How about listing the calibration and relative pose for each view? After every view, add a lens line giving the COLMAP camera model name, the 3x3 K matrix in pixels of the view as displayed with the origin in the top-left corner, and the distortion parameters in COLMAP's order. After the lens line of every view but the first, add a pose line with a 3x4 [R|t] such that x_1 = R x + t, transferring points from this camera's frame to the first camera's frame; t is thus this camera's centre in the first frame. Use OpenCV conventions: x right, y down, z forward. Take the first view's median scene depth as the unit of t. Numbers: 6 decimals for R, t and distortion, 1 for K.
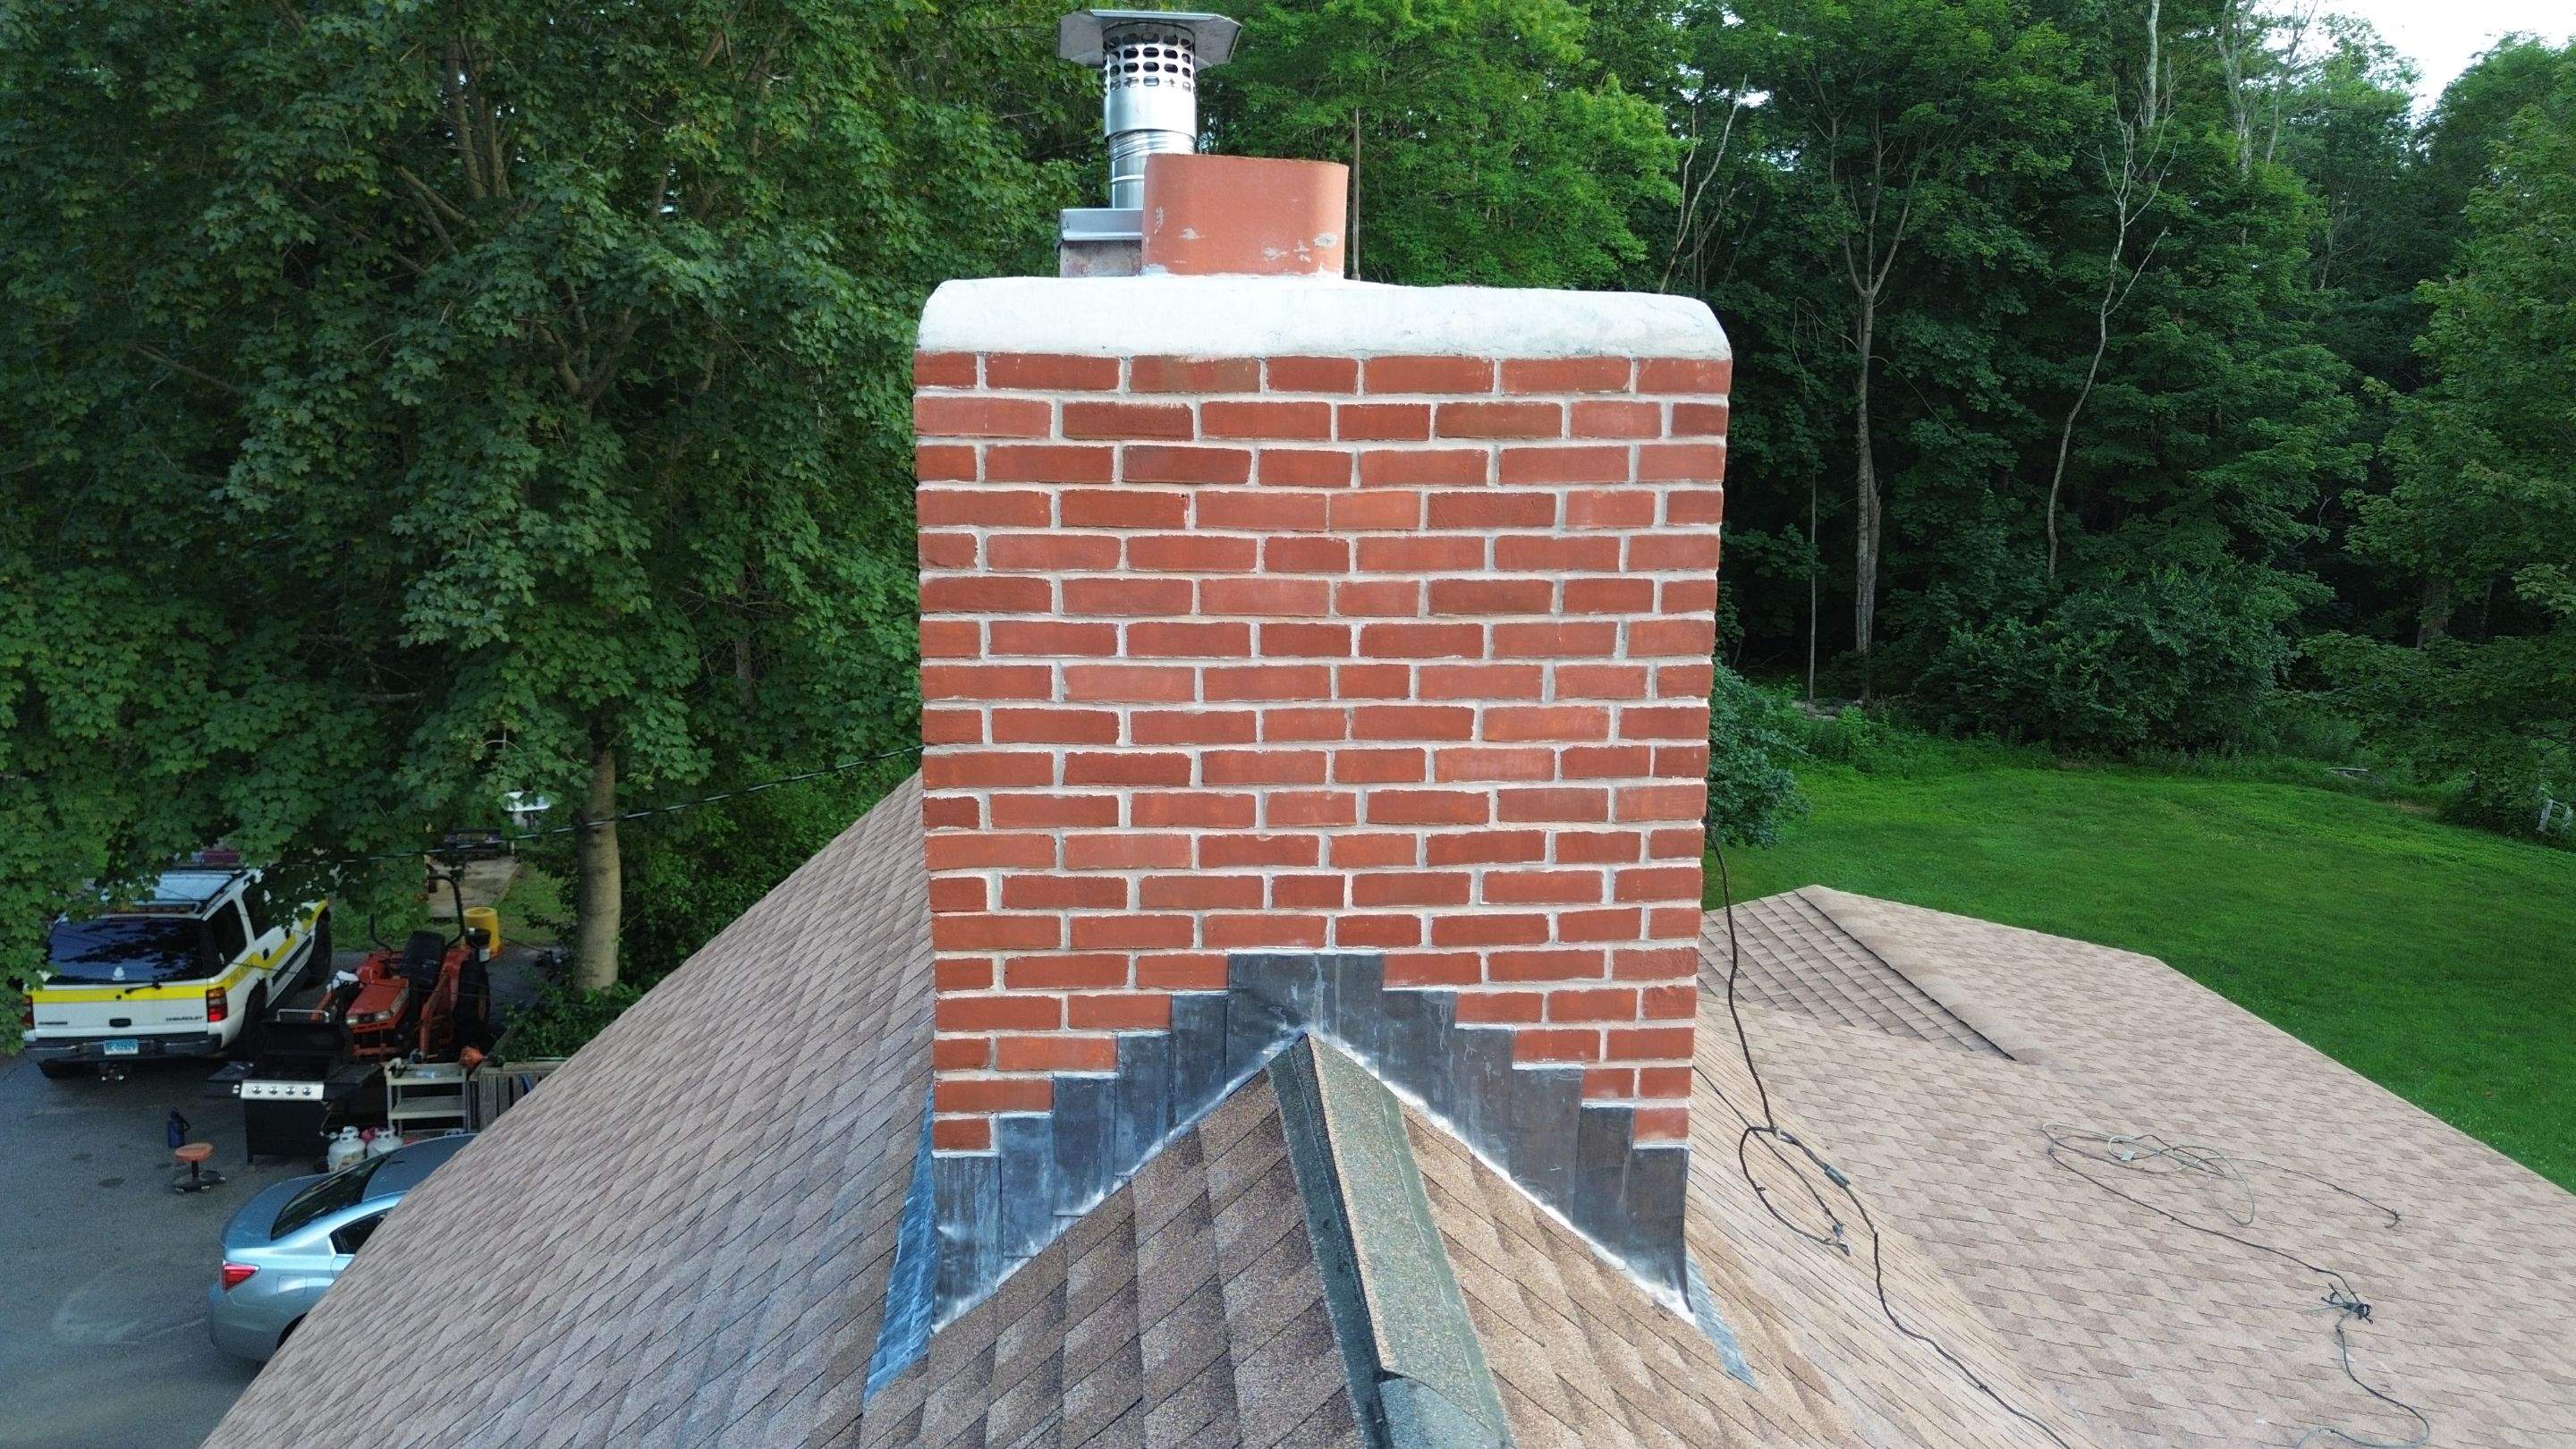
lens RADIAL K [[1822.6, 0, 1284.6], [0, 1822.6, 720.3], [0, 0, 1]] dist [0.070210, -0.075742]
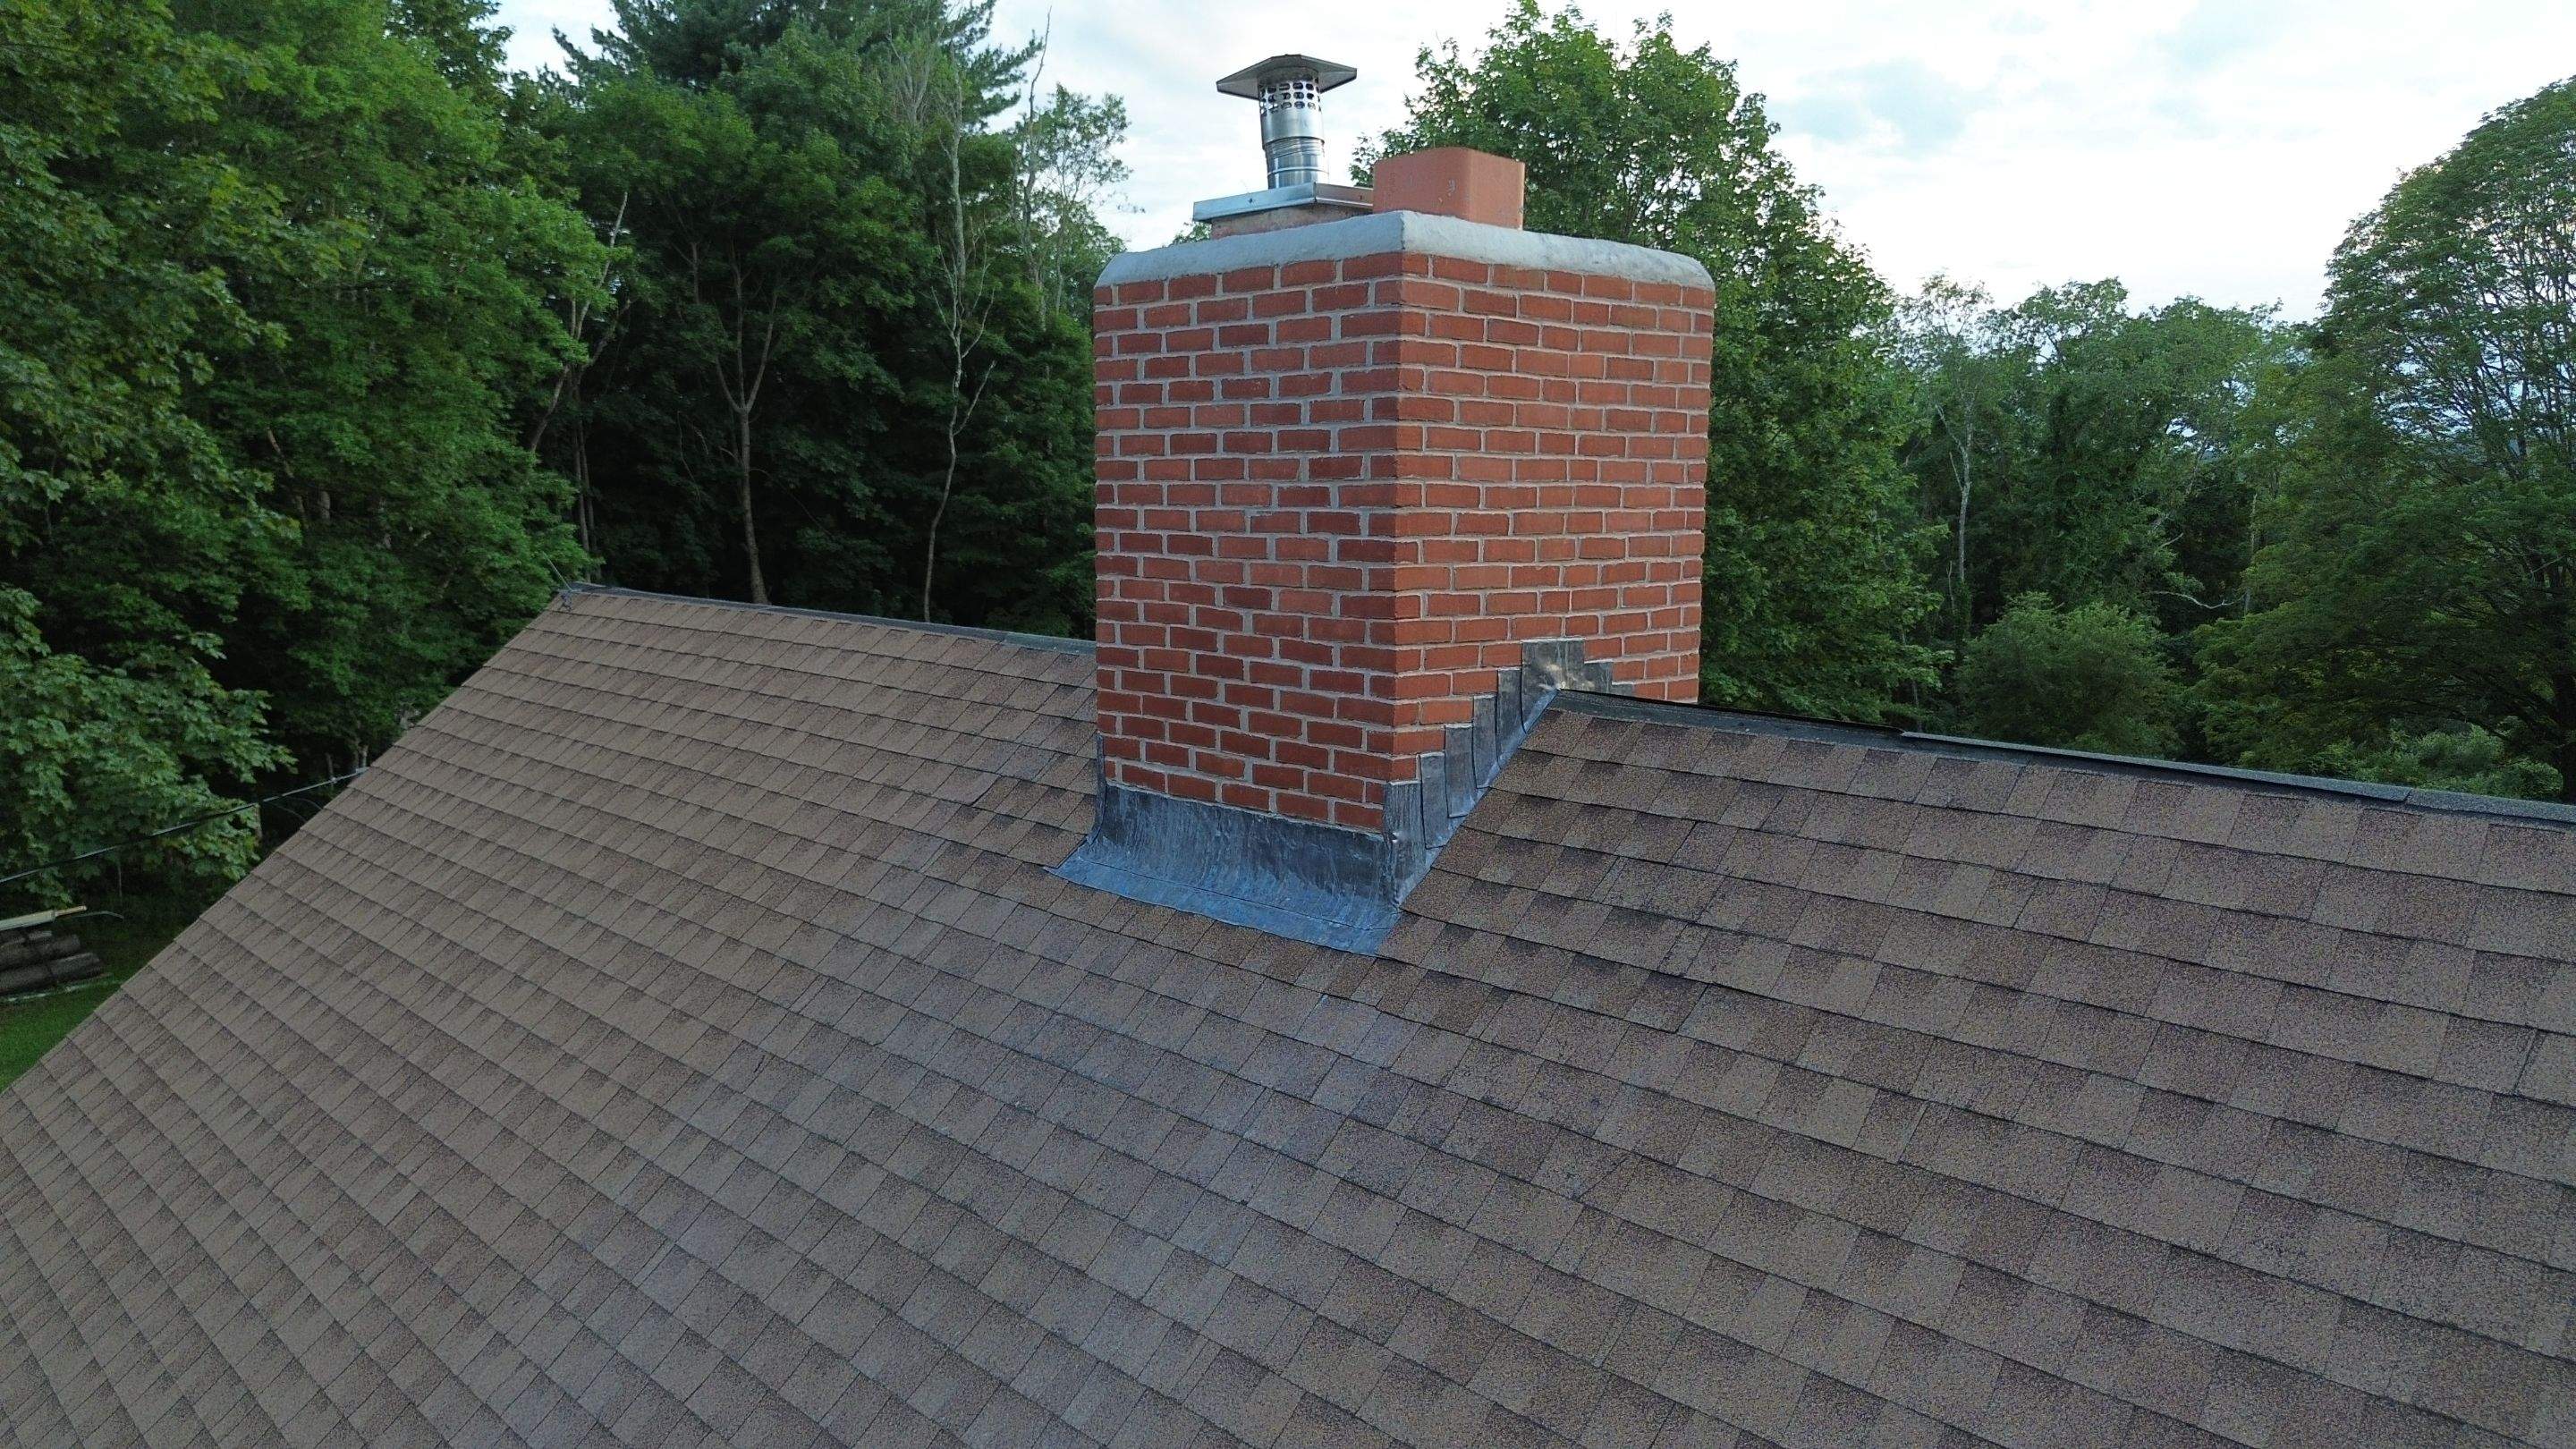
lens RADIAL K [[1822.6, 0, 1284.6], [0, 1822.6, 720.3], [0, 0, 1]] dist [0.070210, -0.075742]
pose [[0.801685, -0.078725, 0.592540, -0.413382], [0.119964, 0.992311, -0.030467, 0.078428], [-0.585585, 0.095508, 0.804965, -0.058836]]
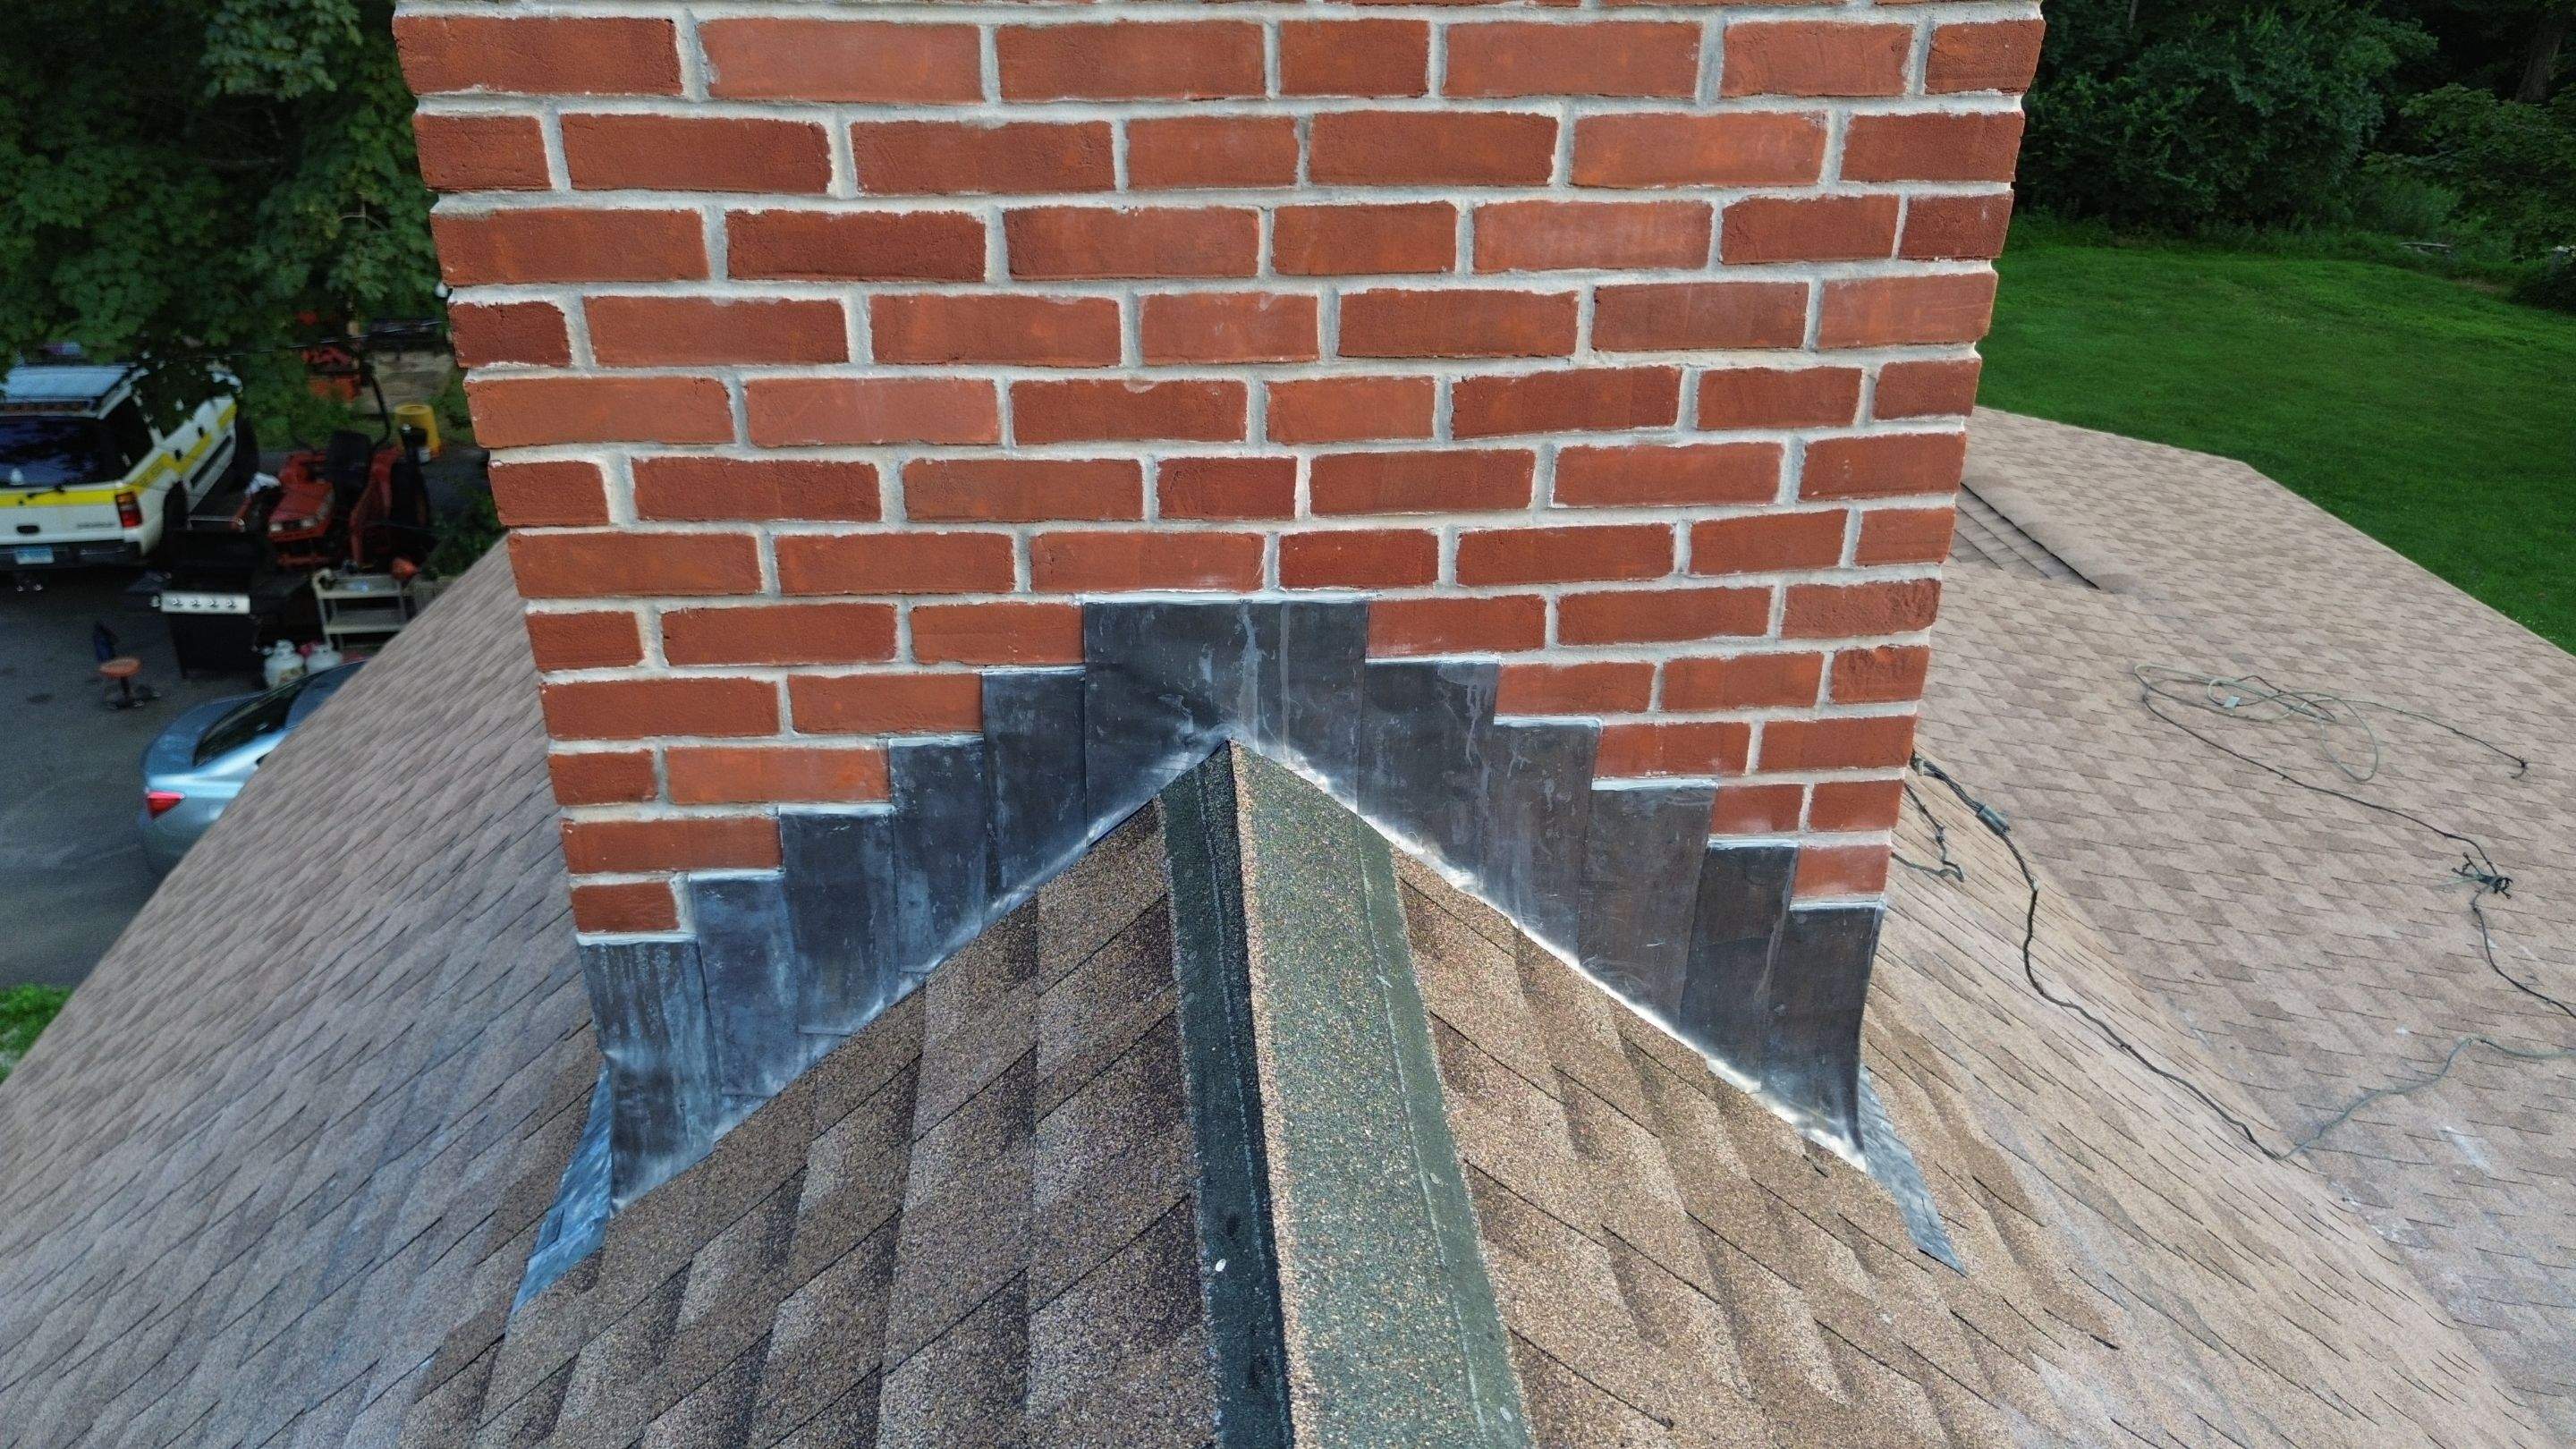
lens RADIAL K [[1822.6, 0, 1284.6], [0, 1822.6, 720.3], [0, 0, 1]] dist [0.070210, -0.075742]
pose [[0.999997, -0.001817, -0.001327, 0.010821], [0.002110, 0.961973, 0.273138, 0.005110], [0.000781, -0.273140, 0.961974, 0.168185]]
